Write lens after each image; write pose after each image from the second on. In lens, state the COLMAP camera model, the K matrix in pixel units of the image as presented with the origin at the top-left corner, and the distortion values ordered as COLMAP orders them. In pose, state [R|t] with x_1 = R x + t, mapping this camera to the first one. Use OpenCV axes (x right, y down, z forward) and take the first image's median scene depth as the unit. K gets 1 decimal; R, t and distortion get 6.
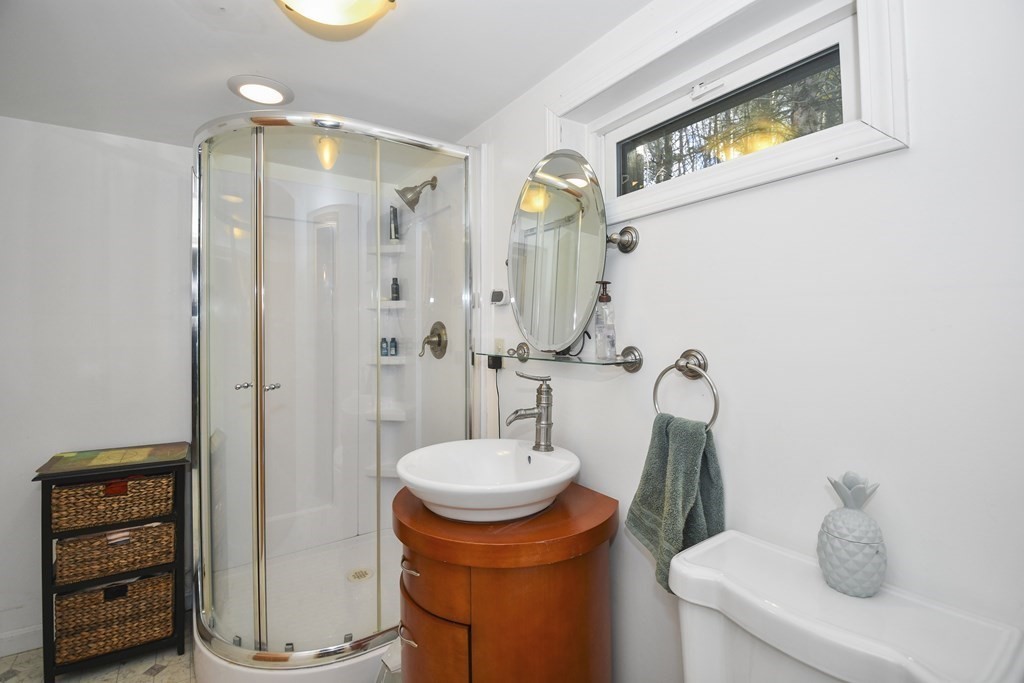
lens RADIAL K [[454.3, 0, 509.8], [0, 454.3, 338.8], [0, 0, 1]] dist [0.015338, -0.022571]
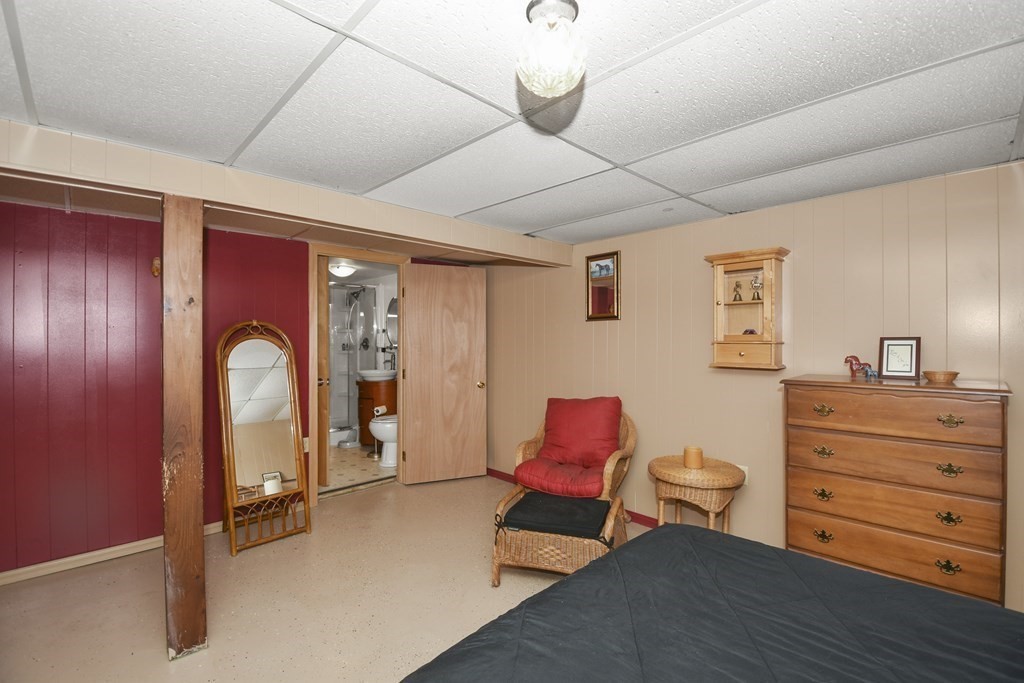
lens RADIAL K [[454.3, 0, 509.8], [0, 454.3, 338.8], [0, 0, 1]] dist [0.015338, -0.022571]
pose [[0.985914, -0.004602, 0.167189, 0.343185], [0.006320, 0.999933, -0.009743, 0.005236], [-0.167132, 0.010662, 0.985877, -2.629817]]
